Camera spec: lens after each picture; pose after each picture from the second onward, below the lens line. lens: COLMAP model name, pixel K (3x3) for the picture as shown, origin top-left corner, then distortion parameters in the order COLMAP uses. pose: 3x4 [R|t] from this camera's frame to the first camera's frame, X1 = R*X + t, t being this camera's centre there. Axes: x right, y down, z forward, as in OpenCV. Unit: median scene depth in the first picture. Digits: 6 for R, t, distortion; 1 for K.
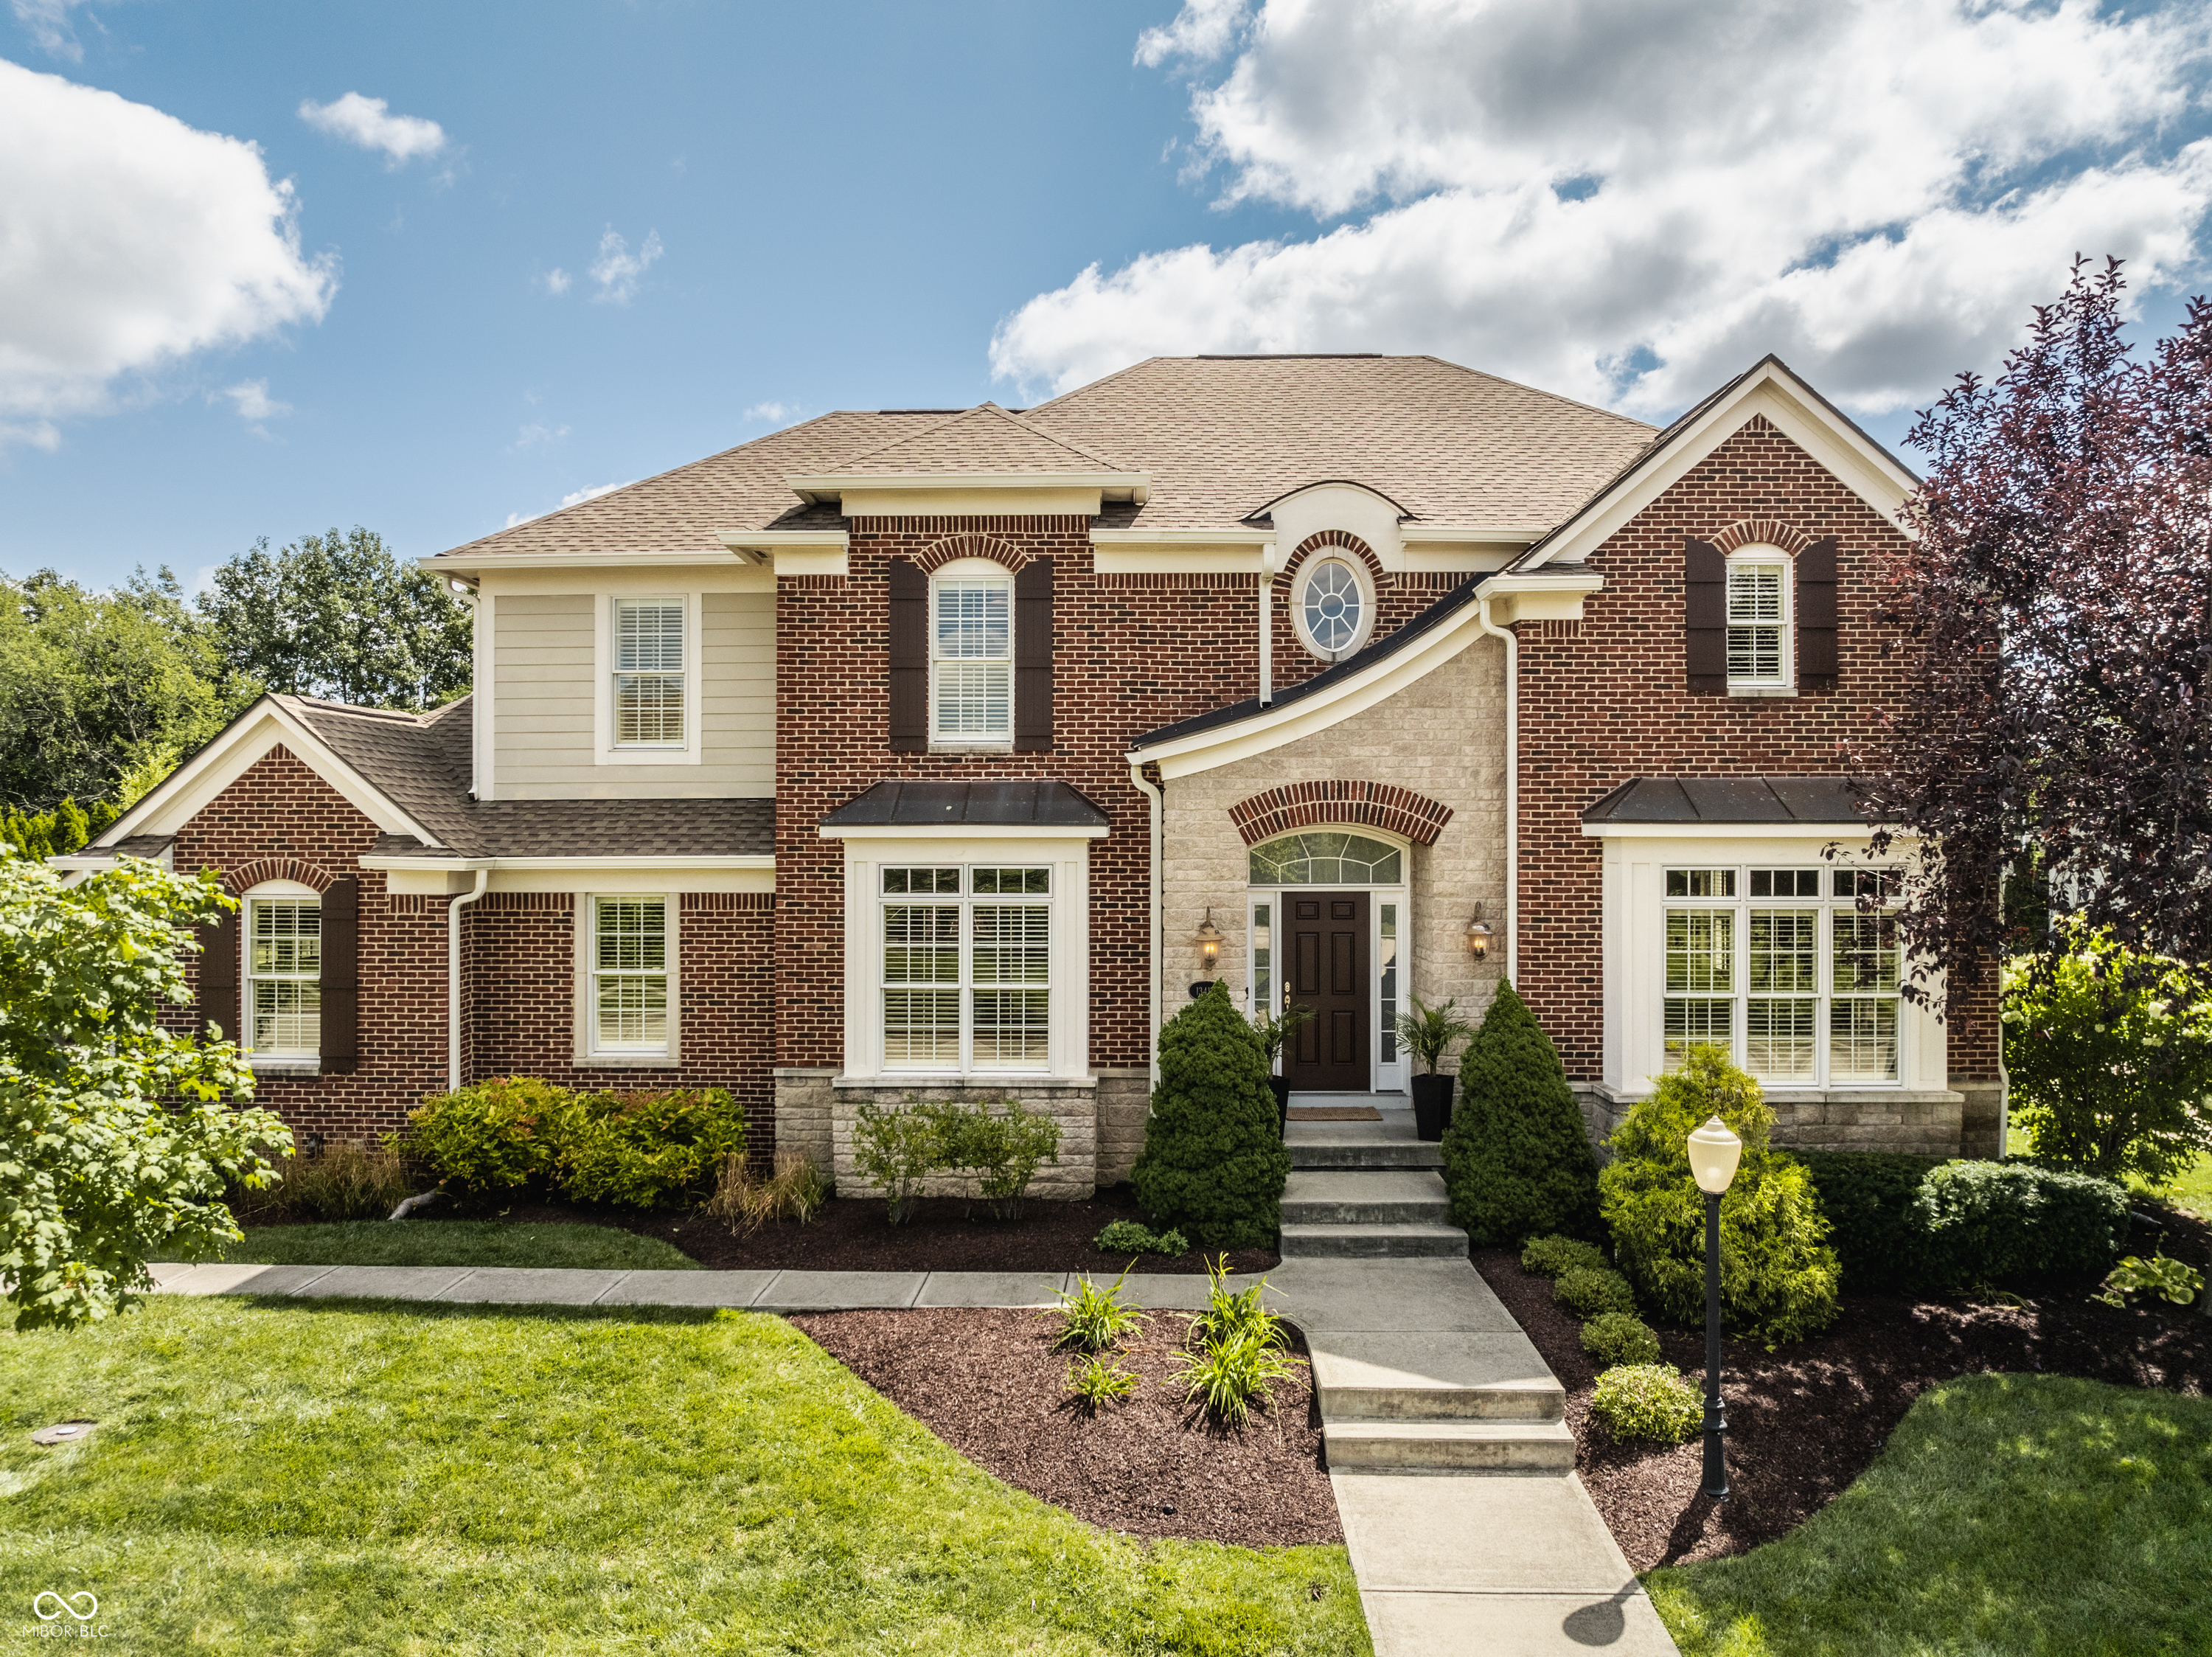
lens RADIAL K [[1630.7, 0, 1073.7], [0, 1630.7, 827.4], [0, 0, 1]] dist [-0.052221, 0.023538]
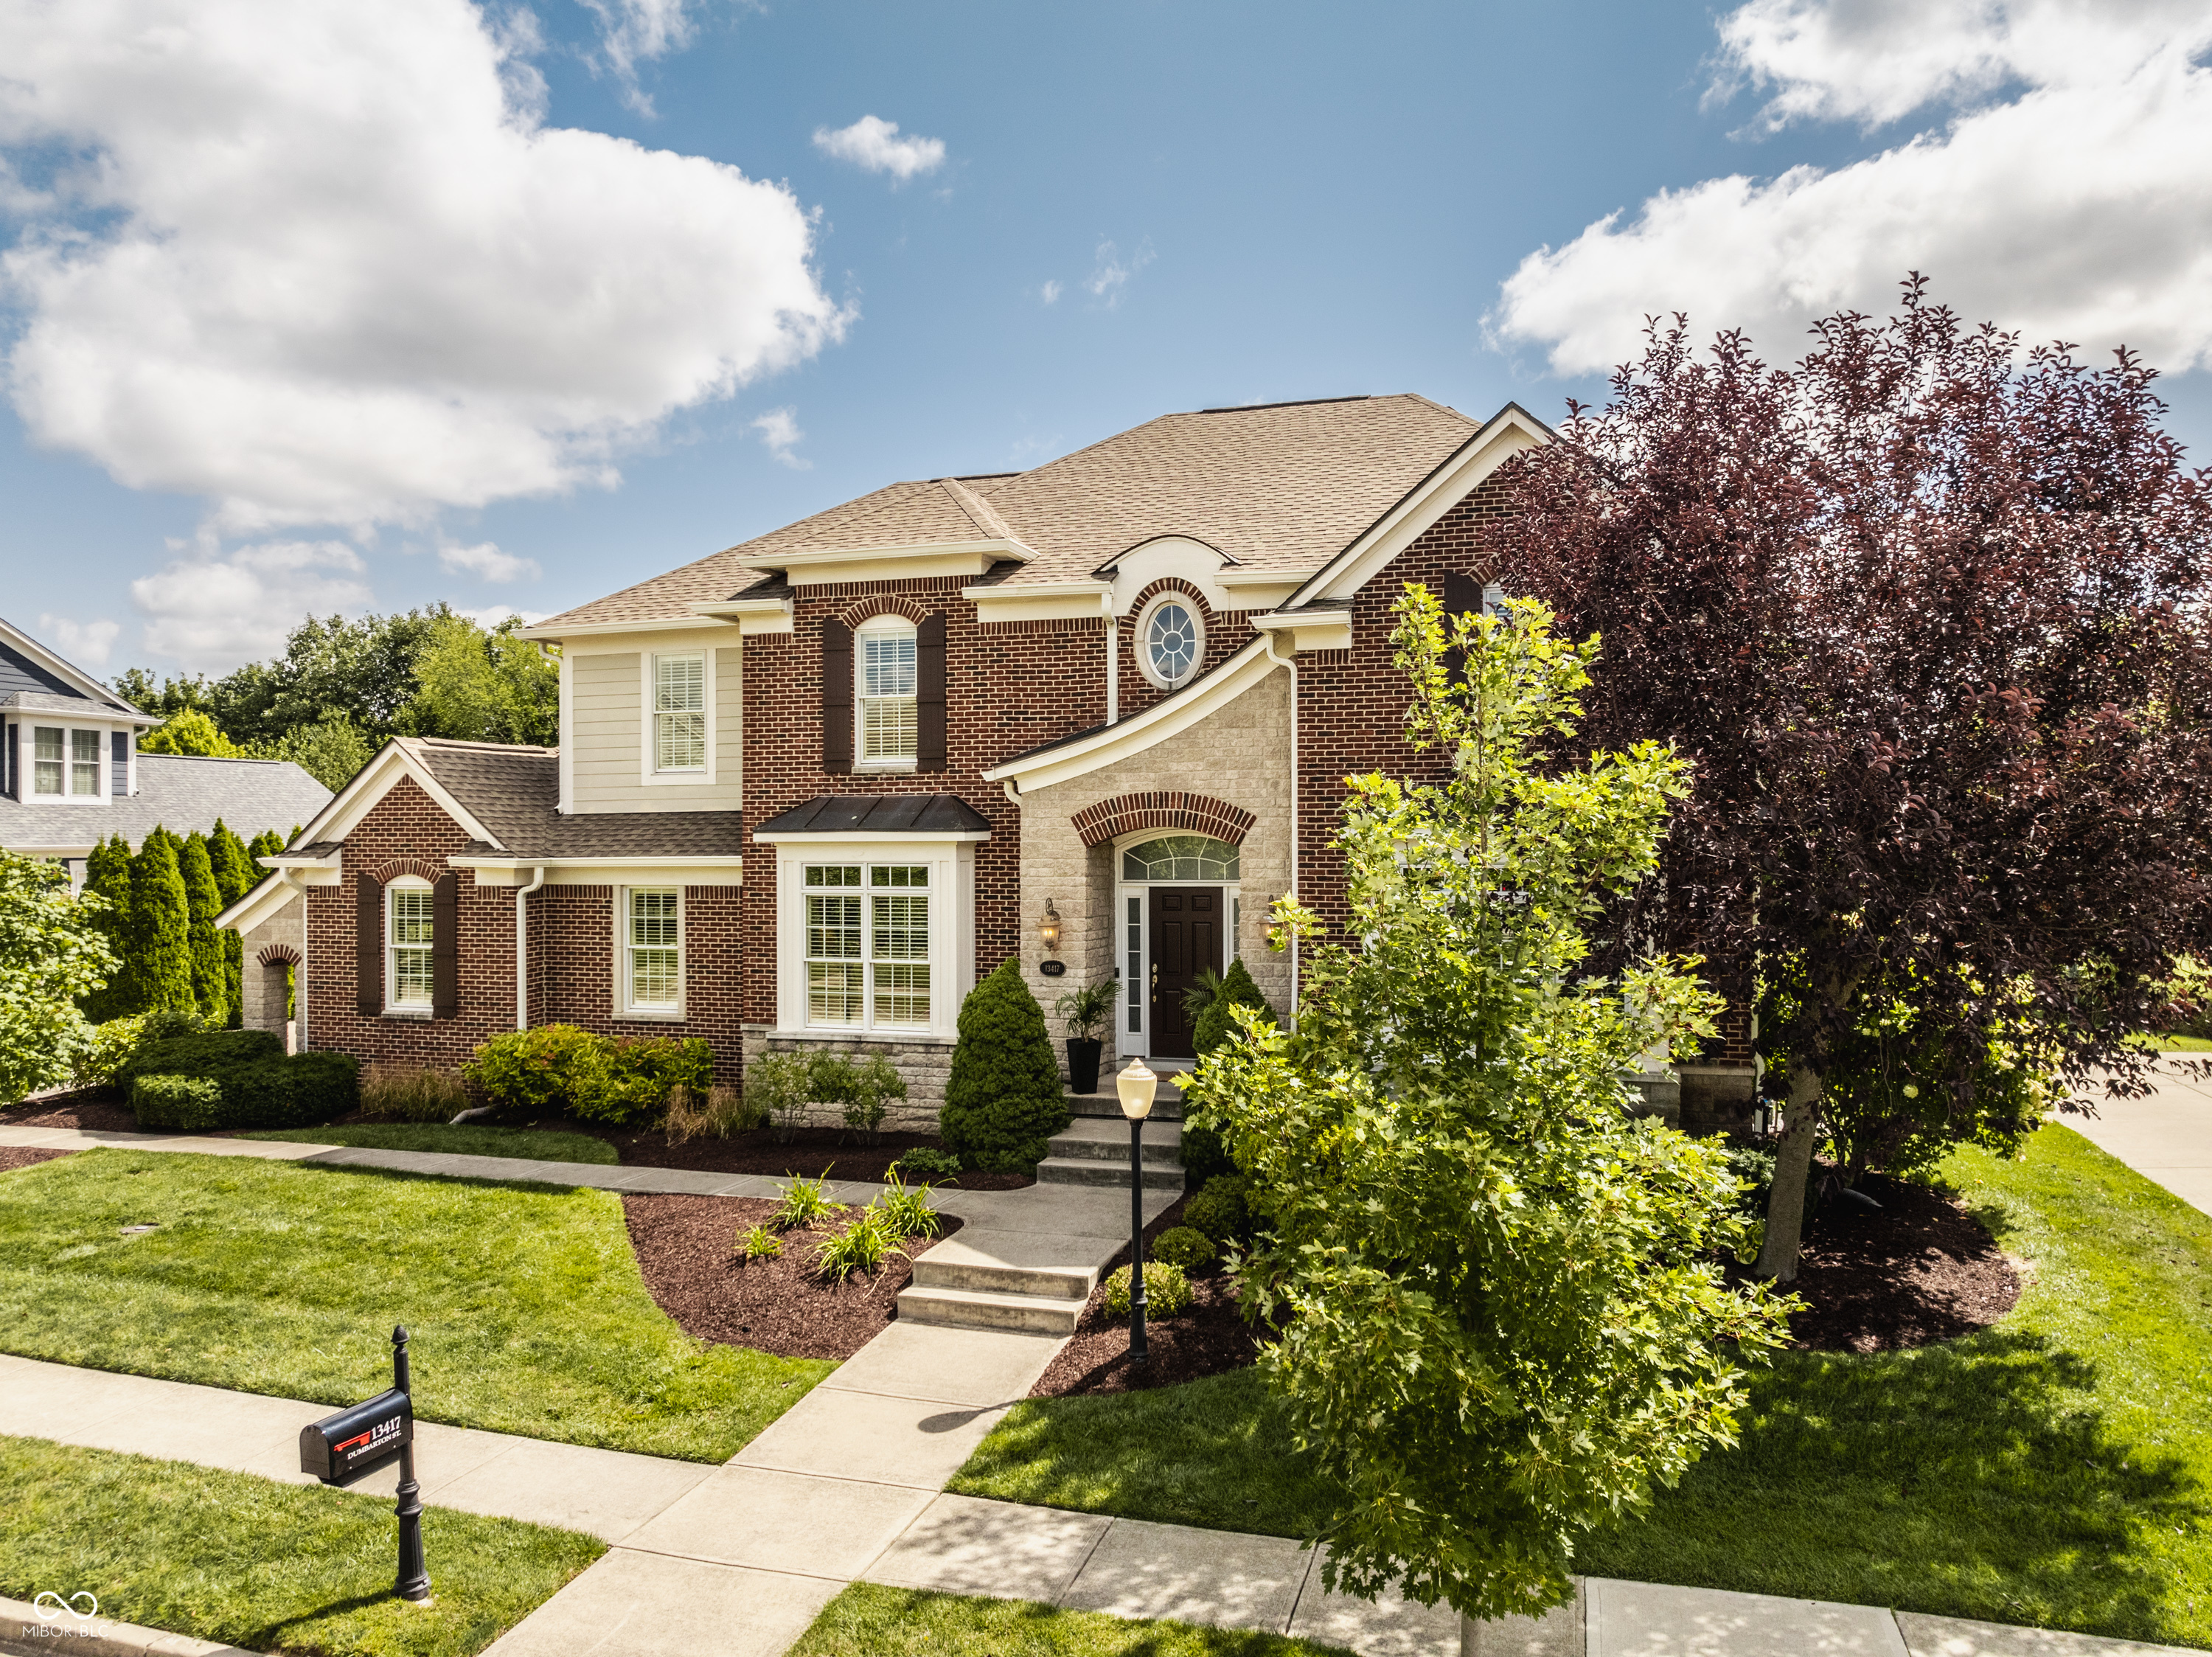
lens RADIAL K [[1630.7, 0, 1066.4], [0, 1630.7, 843.7], [0, 0, 1]] dist [-0.052221, 0.023538]
pose [[0.958852, -0.003543, -0.283884, 0.433609], [0.006026, 0.999951, 0.007872, -0.001039], [0.283842, -0.009259, 0.958826, -0.149518]]
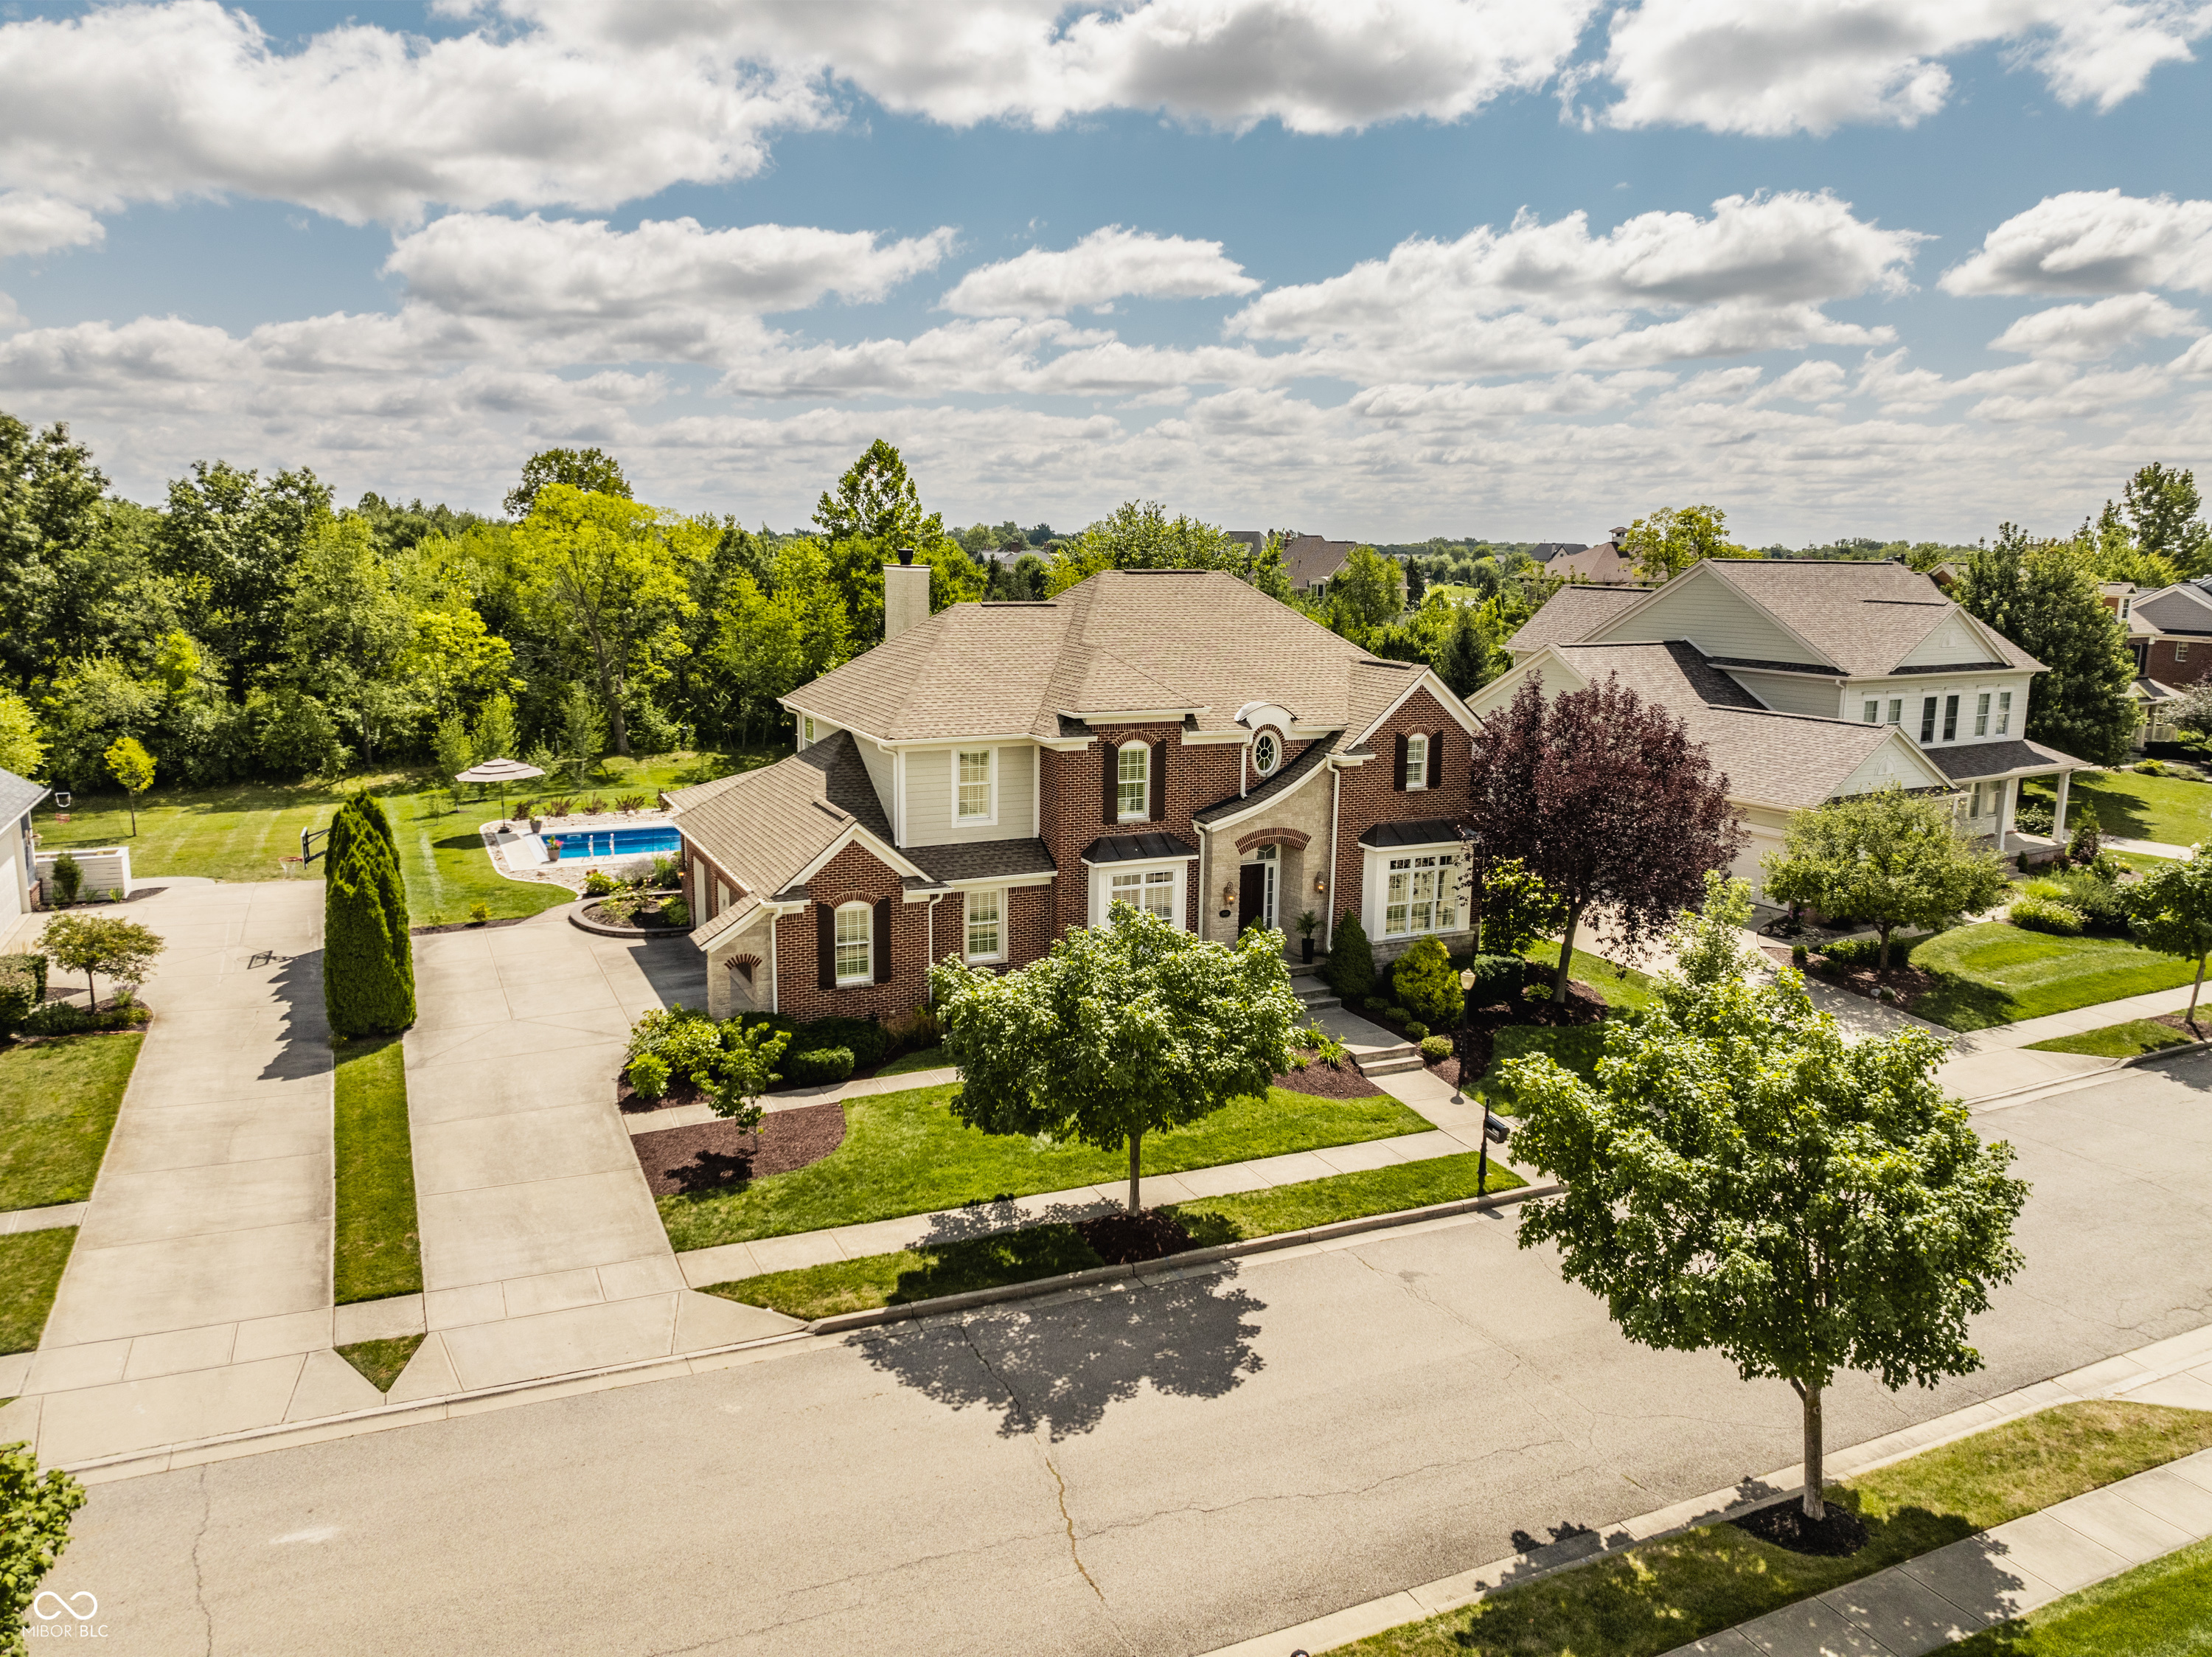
lens RADIAL K [[1630.7, 0, 1118.3], [0, 1630.7, 835.6], [0, 0, 1]] dist [-0.052221, 0.023538]
pose [[0.888346, -0.069948, 0.453815, -1.203534], [-0.017135, 0.982590, 0.184993, -0.482106], [-0.458855, -0.172114, 0.871682, -1.101985]]
